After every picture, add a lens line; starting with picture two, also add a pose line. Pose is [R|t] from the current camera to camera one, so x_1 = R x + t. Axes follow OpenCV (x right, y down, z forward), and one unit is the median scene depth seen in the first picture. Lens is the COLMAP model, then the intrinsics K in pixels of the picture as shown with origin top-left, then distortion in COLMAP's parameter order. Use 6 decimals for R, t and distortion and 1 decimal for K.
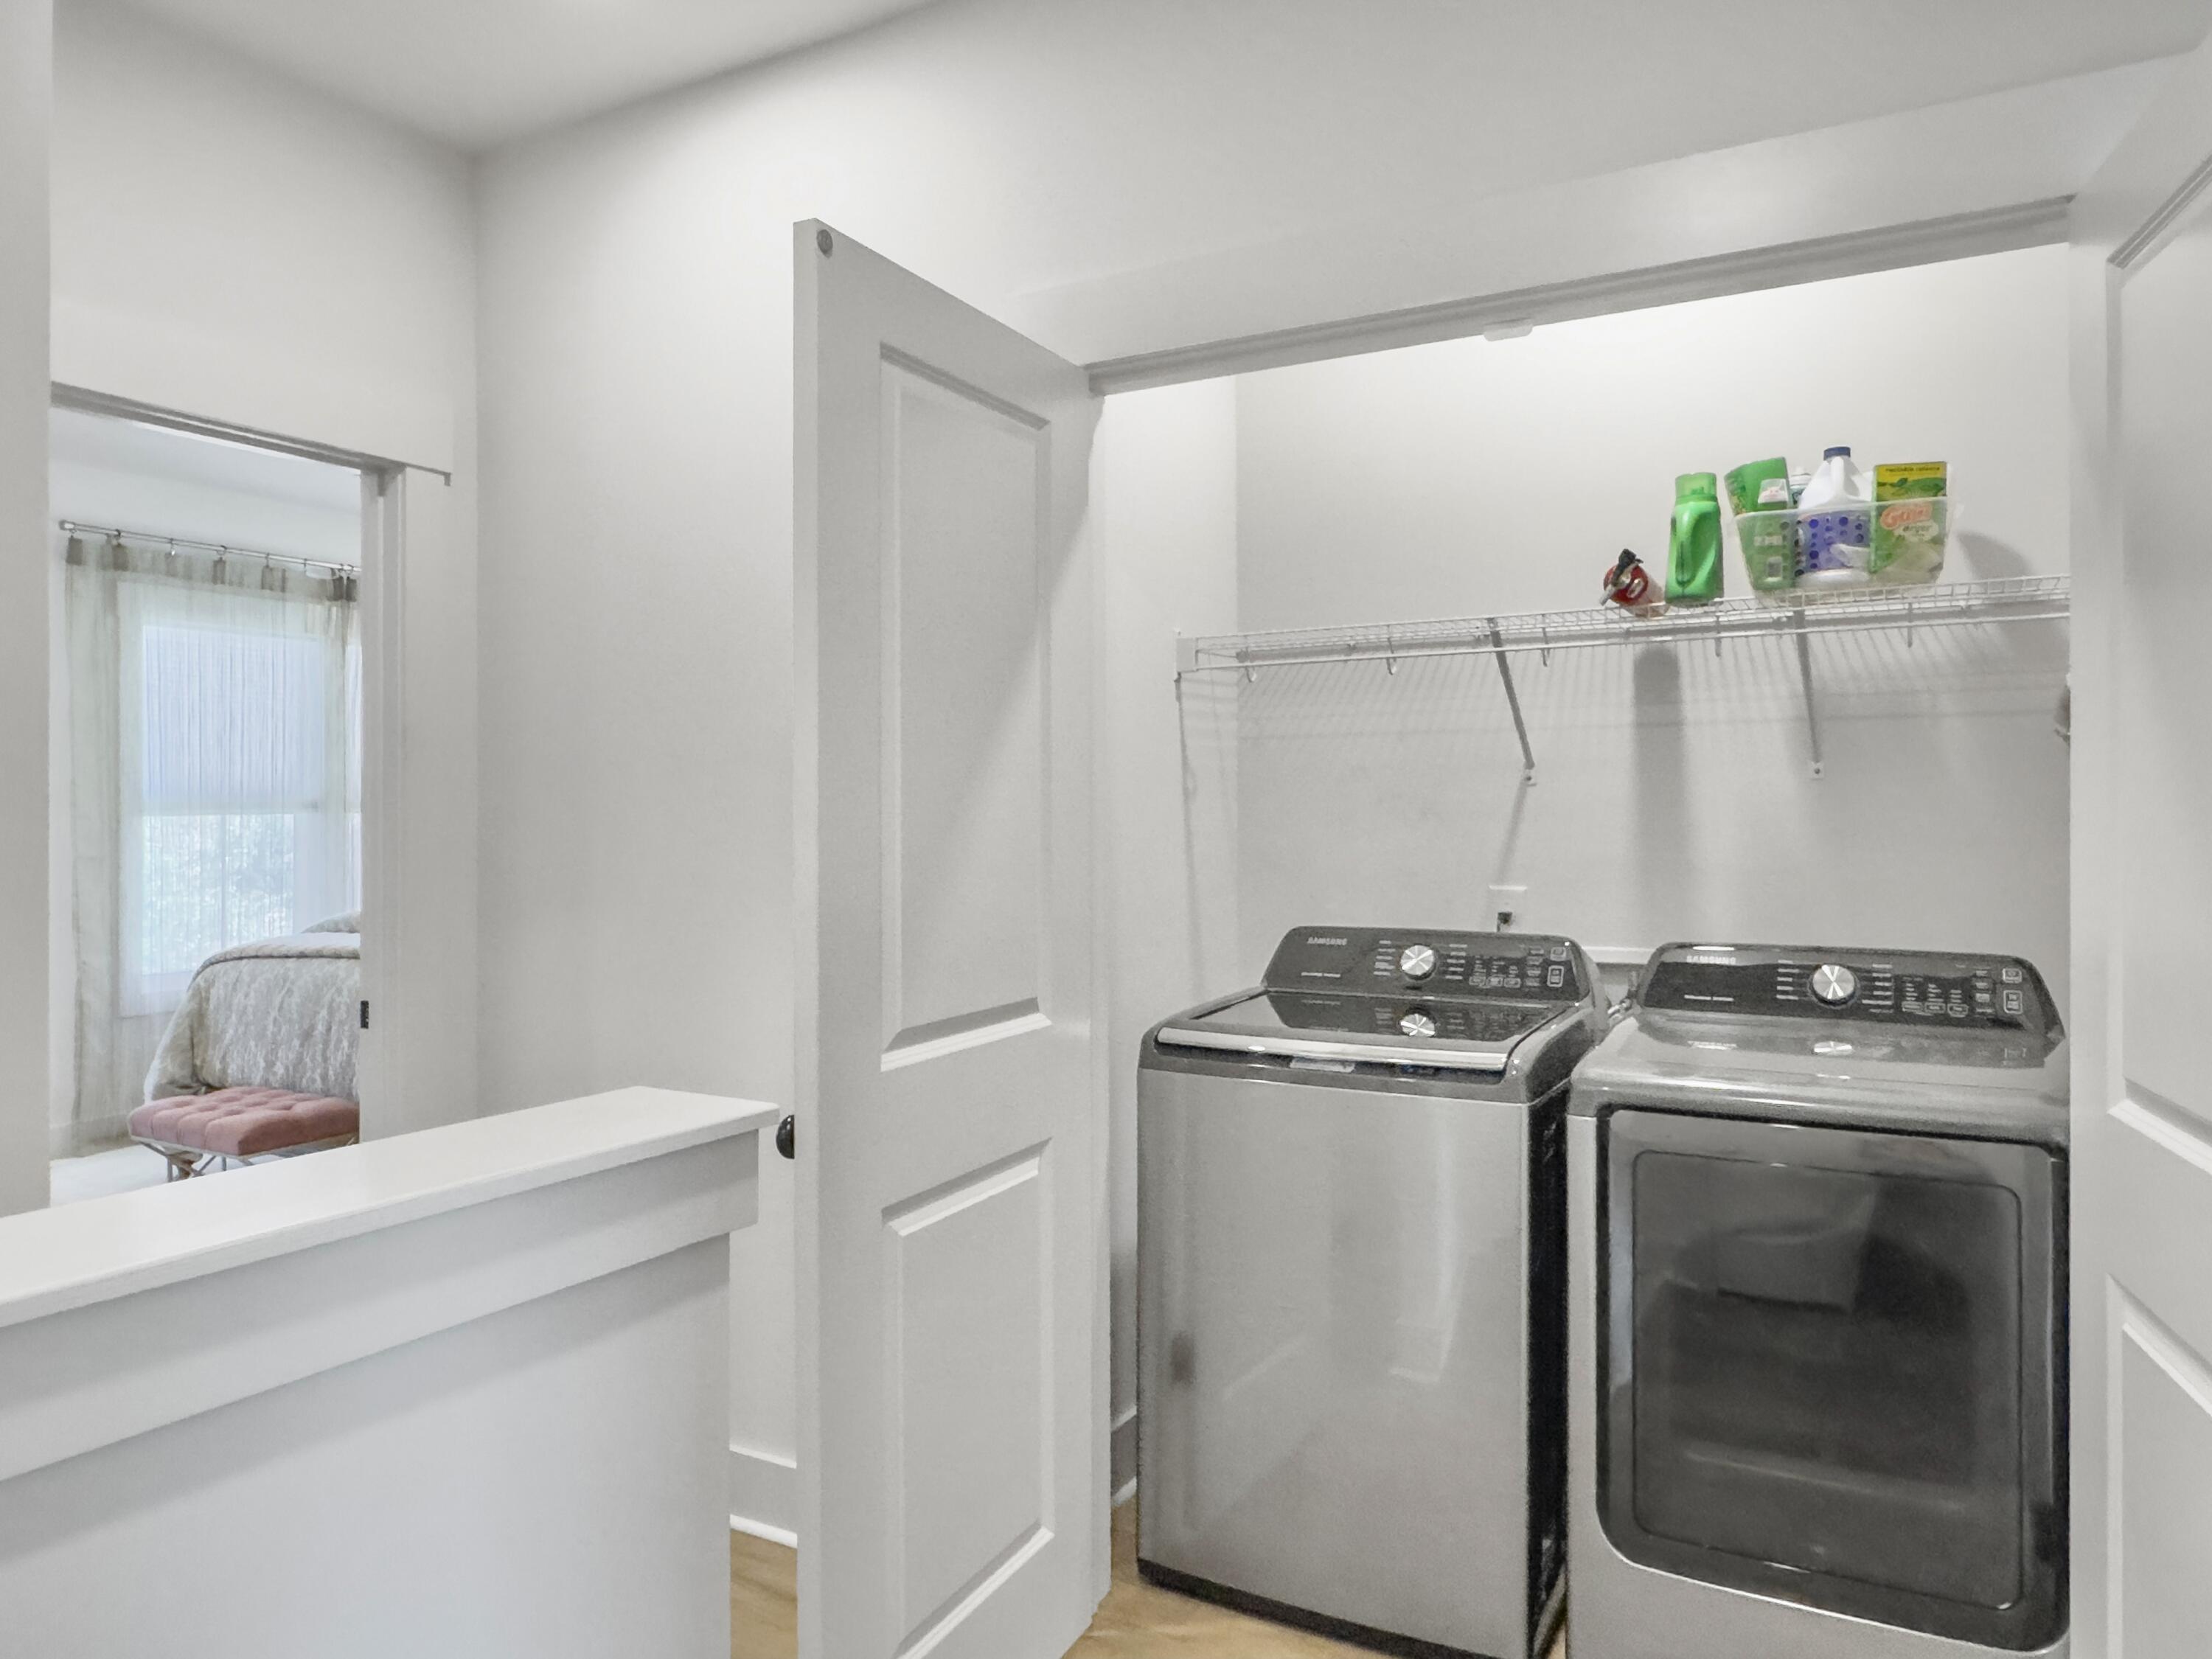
lens RADIAL K [[1410.2, 0, 1101.7], [0, 1410.2, 823.9], [0, 0, 1]] dist [-0.022929, 0.001507]
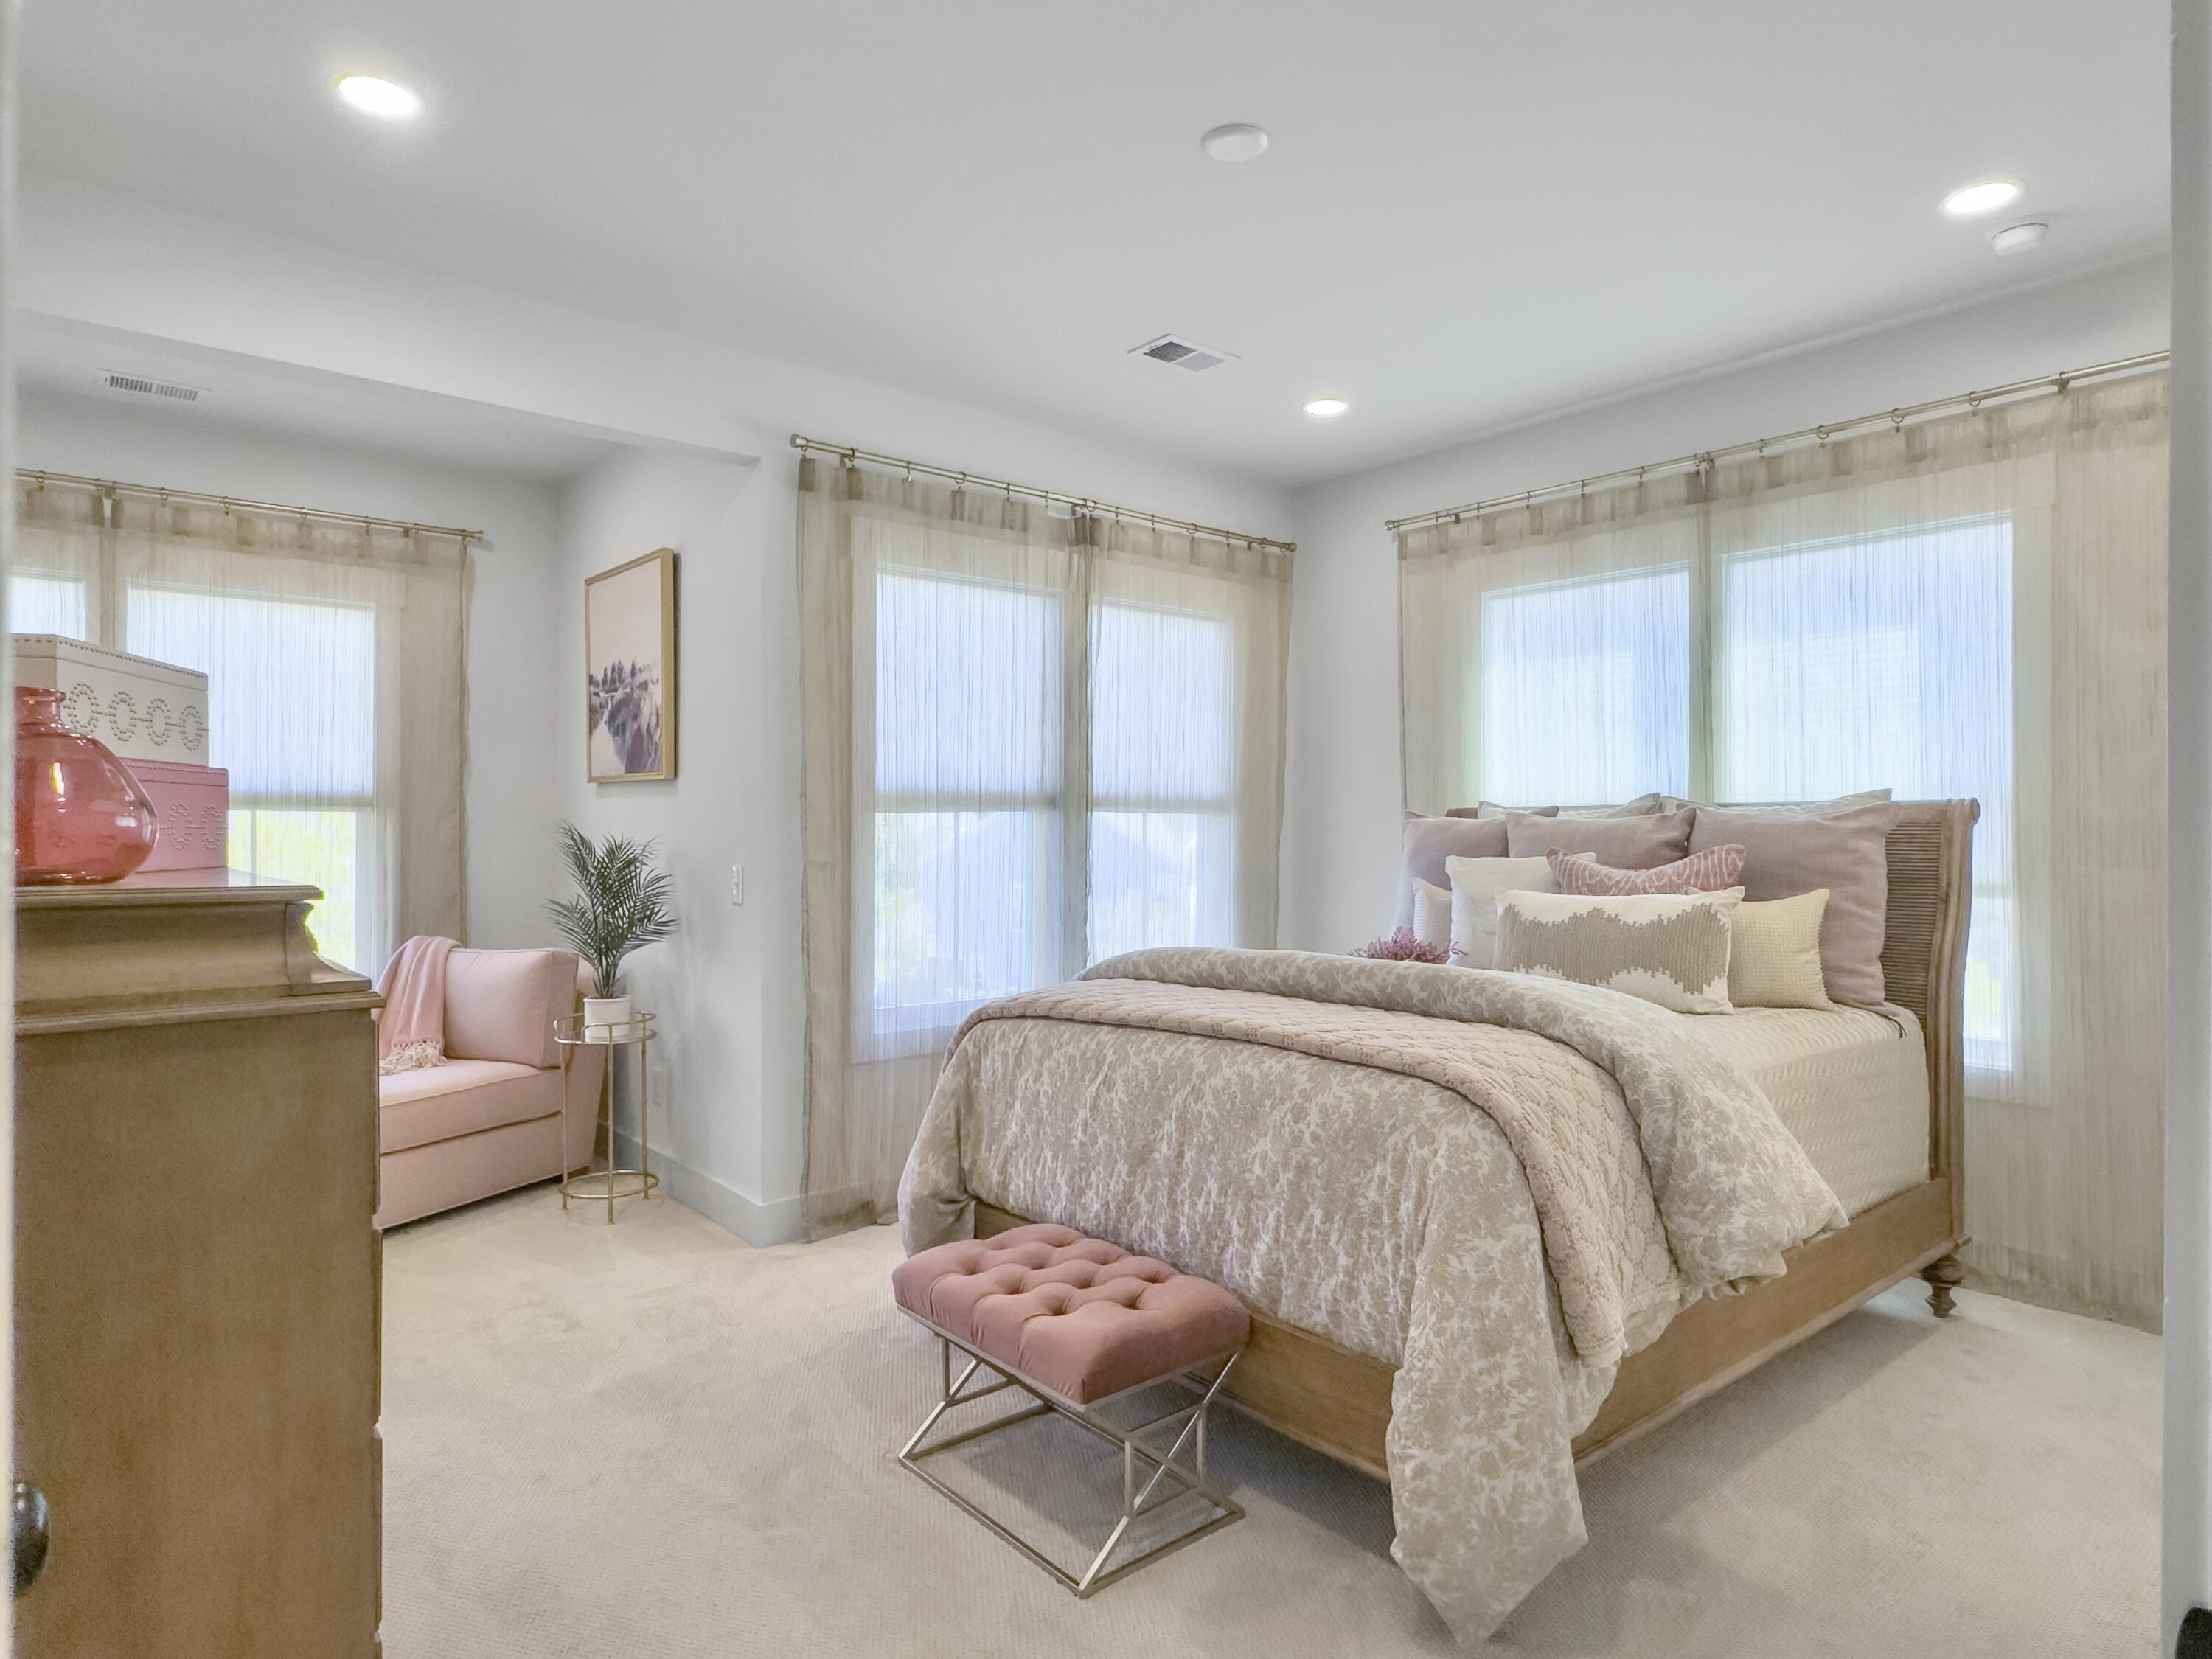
lens RADIAL K [[1290.1, 0, 1105.2], [0, 1290.1, 831.2], [0, 0, 1]] dist [0.000641, -0.000044]
pose [[0.927548, 0.001713, -0.373700, -0.331704], [-0.002701, 0.999994, -0.002120, 0.006958], [0.373694, 0.002975, 0.927547, 0.416879]]
